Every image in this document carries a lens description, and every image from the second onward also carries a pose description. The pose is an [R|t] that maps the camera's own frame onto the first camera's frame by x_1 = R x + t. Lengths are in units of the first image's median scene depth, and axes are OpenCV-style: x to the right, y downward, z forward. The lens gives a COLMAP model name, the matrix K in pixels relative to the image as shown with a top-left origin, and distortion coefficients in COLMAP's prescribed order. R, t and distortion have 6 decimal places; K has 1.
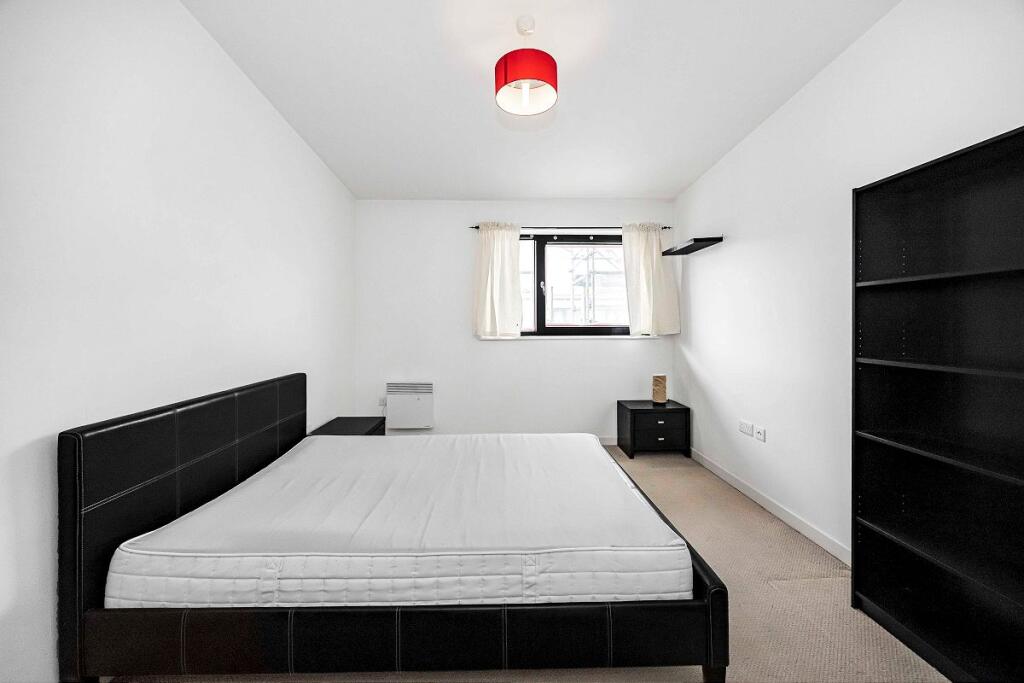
lens RADIAL K [[401.9, 0, 486.1], [0, 401.9, 322.3], [0, 0, 1]] dist [-0.000951, -0.000080]
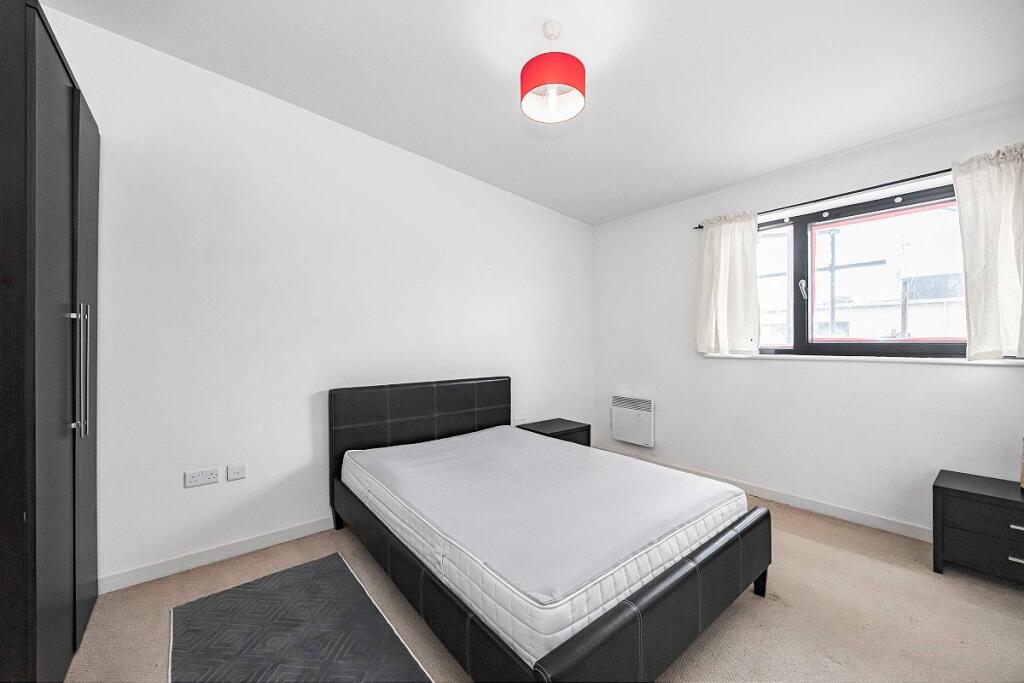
lens RADIAL K [[394.6, 0, 525.0], [0, 394.6, 342.7], [0, 0, 1]] dist [0.000096, 0.000017]
pose [[0.618327, 0.003525, -0.785913, 0.422011], [0.002986, 0.999972, 0.006835, 0.005807], [0.785915, -0.006573, 0.618299, 0.182496]]
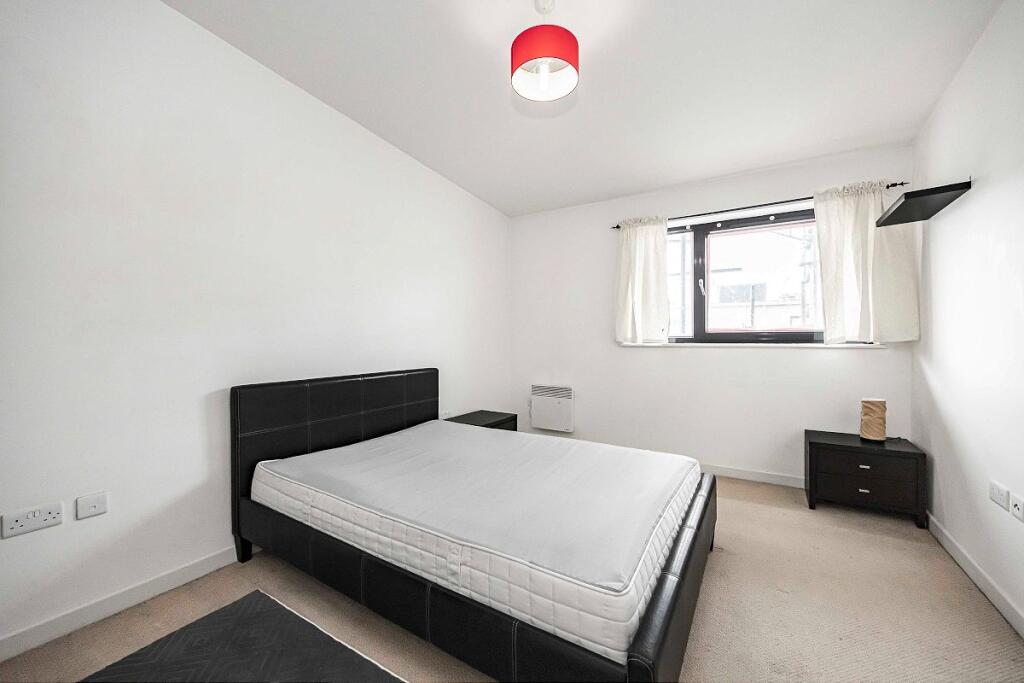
lens RADIAL K [[390.1, 0, 512.0], [0, 390.1, 341.5], [0, 0, 1]] dist [-0.002169, -0.000082]
pose [[0.836203, 0.006643, -0.548379, 0.280286], [-0.000354, 0.999933, 0.011575, 0.022936], [0.548419, -0.009485, 0.836150, 0.098302]]
